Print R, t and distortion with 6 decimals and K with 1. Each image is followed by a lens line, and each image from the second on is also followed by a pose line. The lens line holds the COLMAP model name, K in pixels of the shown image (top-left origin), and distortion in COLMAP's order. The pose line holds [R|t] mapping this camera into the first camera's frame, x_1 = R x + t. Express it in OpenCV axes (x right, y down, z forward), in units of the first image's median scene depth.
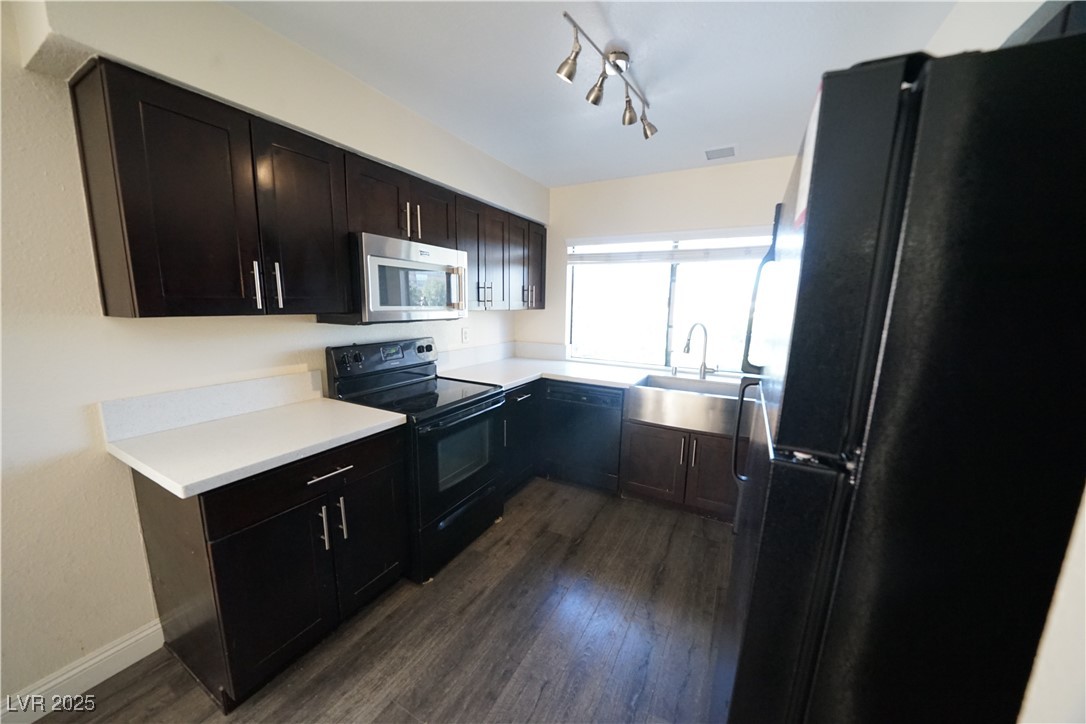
lens RADIAL K [[373.6, 0, 544.2], [0, 373.6, 367.9], [0, 0, 1]] dist [-0.025504, 0.002413]
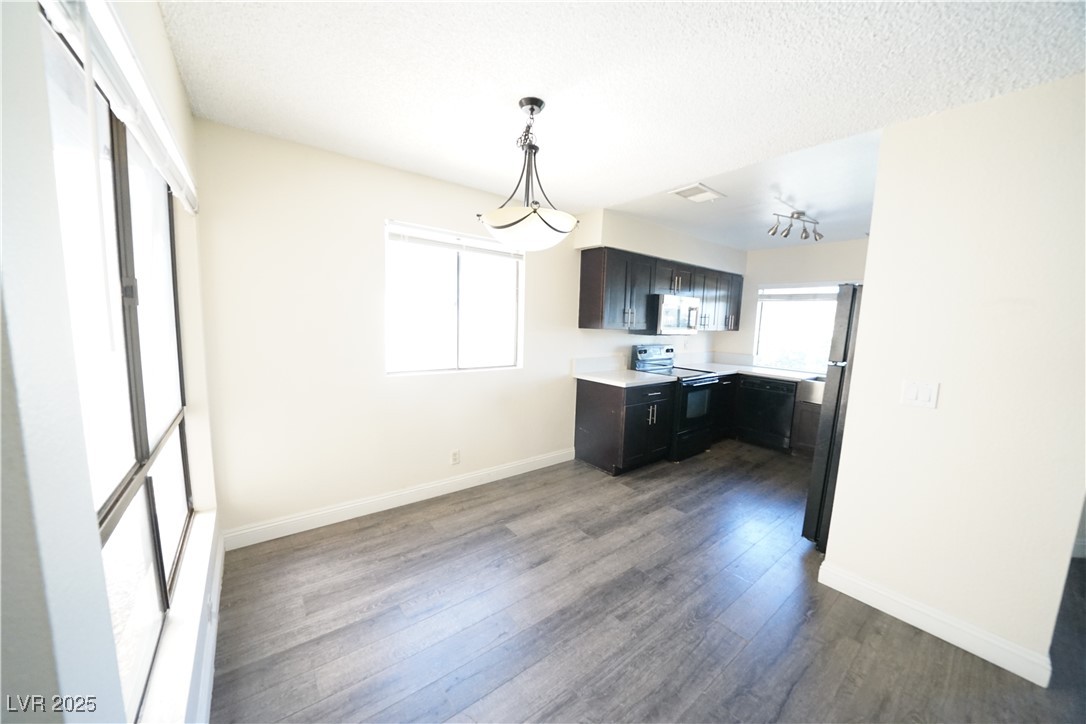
lens RADIAL K [[373.6, 0, 539.1], [0, 373.6, 364.6], [0, 0, 1]] dist [-0.025504, 0.002413]
pose [[0.910110, 0.058398, -0.410231, -0.160312], [-0.084911, 0.995294, -0.046694, 0.166439], [0.405574, 0.077330, 0.910785, -0.971300]]
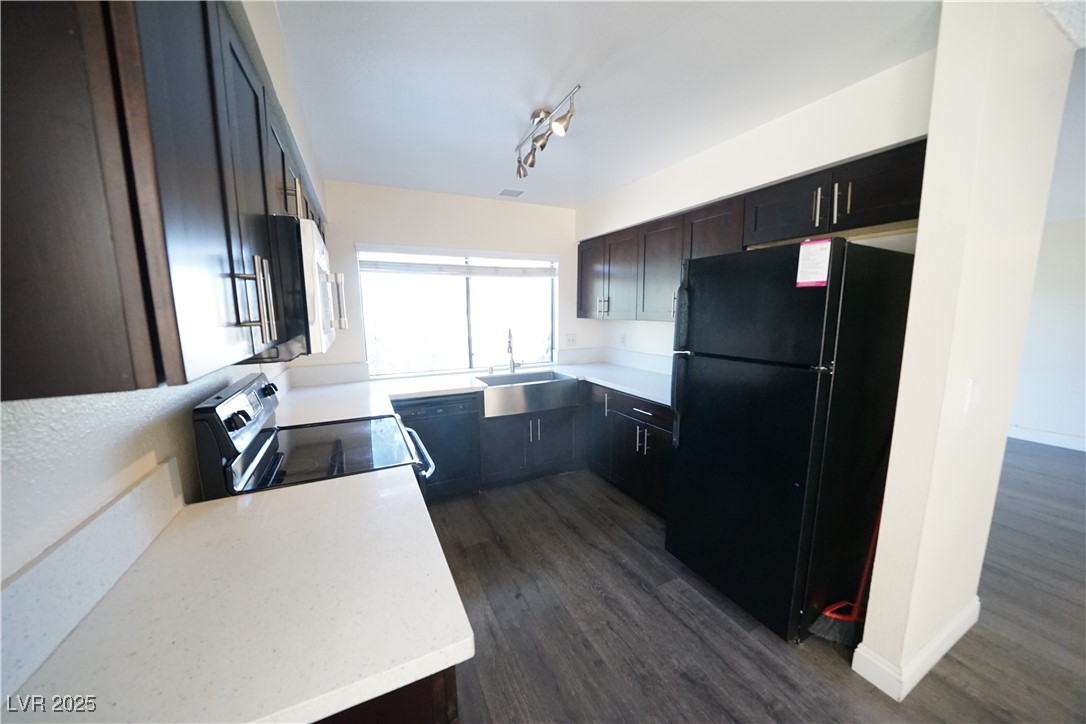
lens RADIAL K [[373.6, 0, 537.7], [0, 373.6, 367.4], [0, 0, 1]] dist [-0.025504, 0.002413]
pose [[0.591502, -0.147314, 0.792732, -0.587642], [0.161986, 0.984834, 0.062145, -0.058936], [-0.789865, 0.091652, 0.606394, 0.216590]]
